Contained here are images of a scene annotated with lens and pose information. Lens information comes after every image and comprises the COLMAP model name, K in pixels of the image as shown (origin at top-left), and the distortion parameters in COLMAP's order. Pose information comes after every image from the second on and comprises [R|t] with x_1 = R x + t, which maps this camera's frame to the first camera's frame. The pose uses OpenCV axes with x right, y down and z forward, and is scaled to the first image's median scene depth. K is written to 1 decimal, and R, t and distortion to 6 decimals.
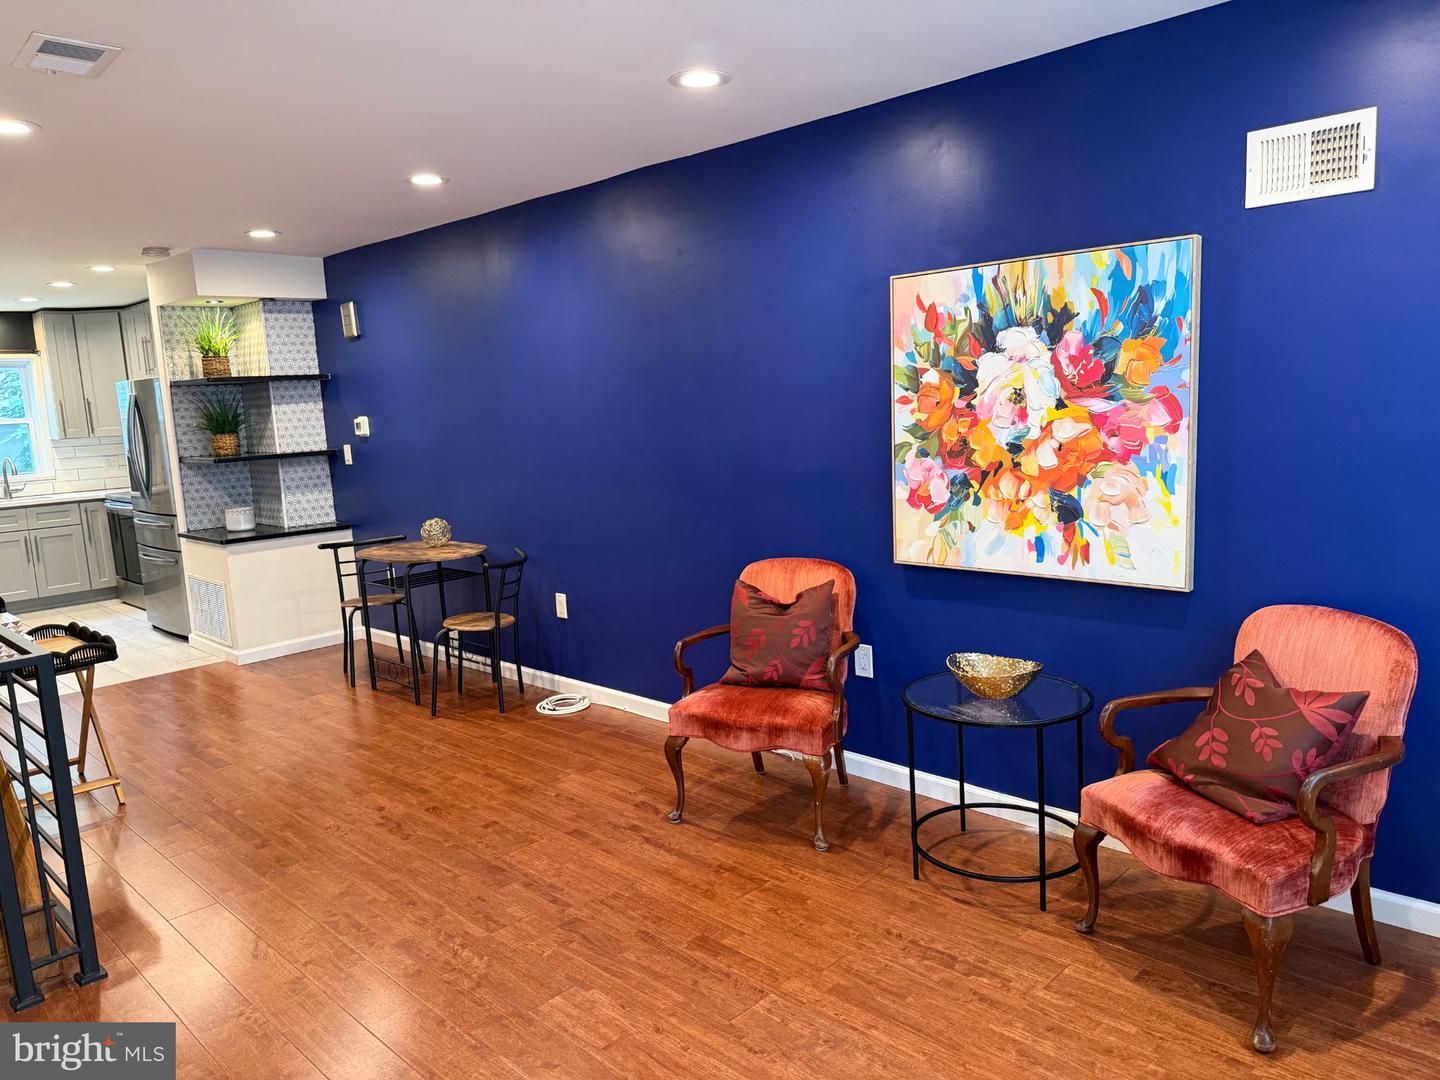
lens RADIAL K [[1018.1, 0, 715.7], [0, 1018.1, 544.6], [0, 0, 1]] dist [0.094829, -0.161852]
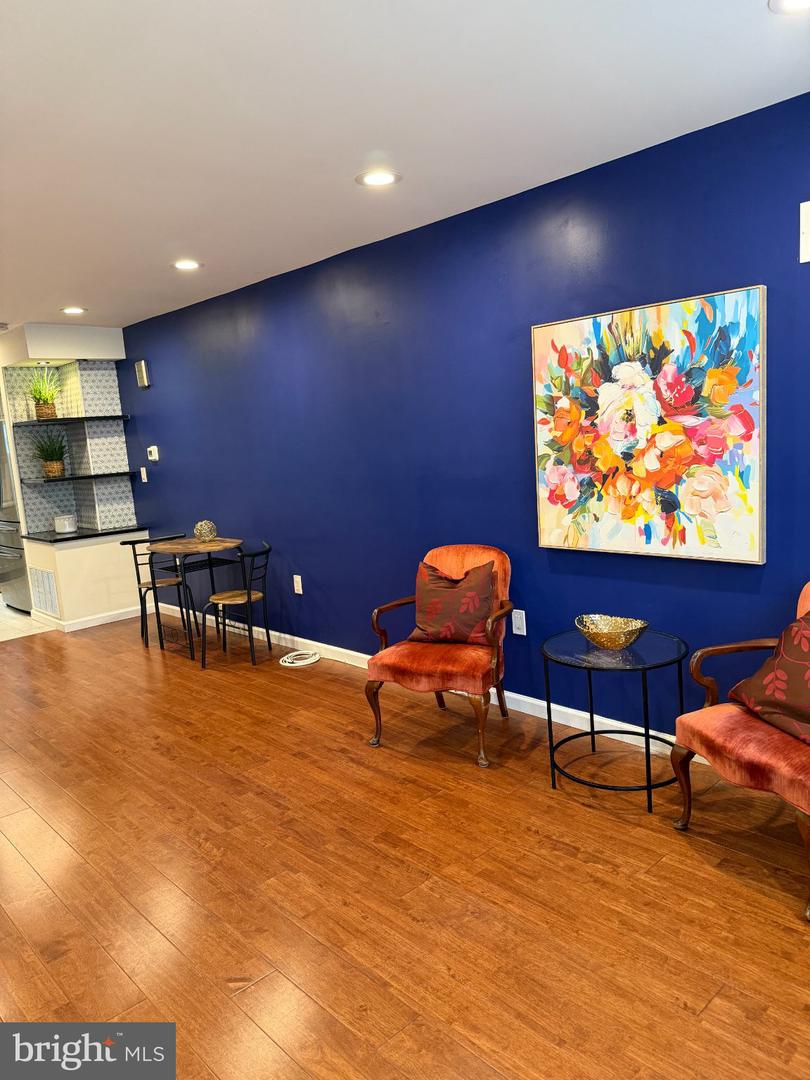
lens RADIAL K [[763.6, 0, 407.0], [0, 763.6, 543.8], [0, 0, 1]] dist [0.094829, -0.161852]
pose [[0.998995, -0.015724, -0.041964, 0.050041], [0.015901, 0.999866, 0.003894, 0.008001], [0.041897, -0.004557, 0.999112, 0.016974]]
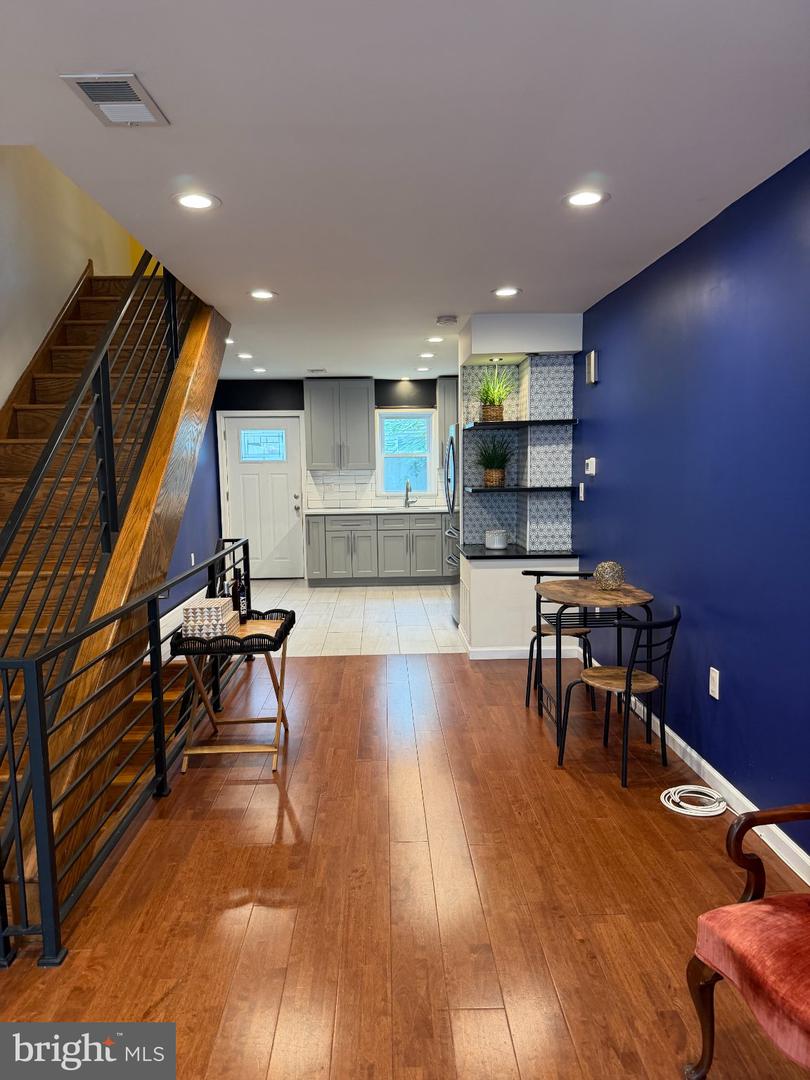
lens RADIAL K [[757.0, 0, 405.0], [0, 757.0, 540.0], [0, 0, 1]] dist [0.109280, -0.153108]
pose [[0.720792, 0.105469, -0.685080, 0.133821], [-0.118915, 0.992518, 0.027685, -0.067470], [0.682875, 0.061512, 0.727941, 0.524425]]
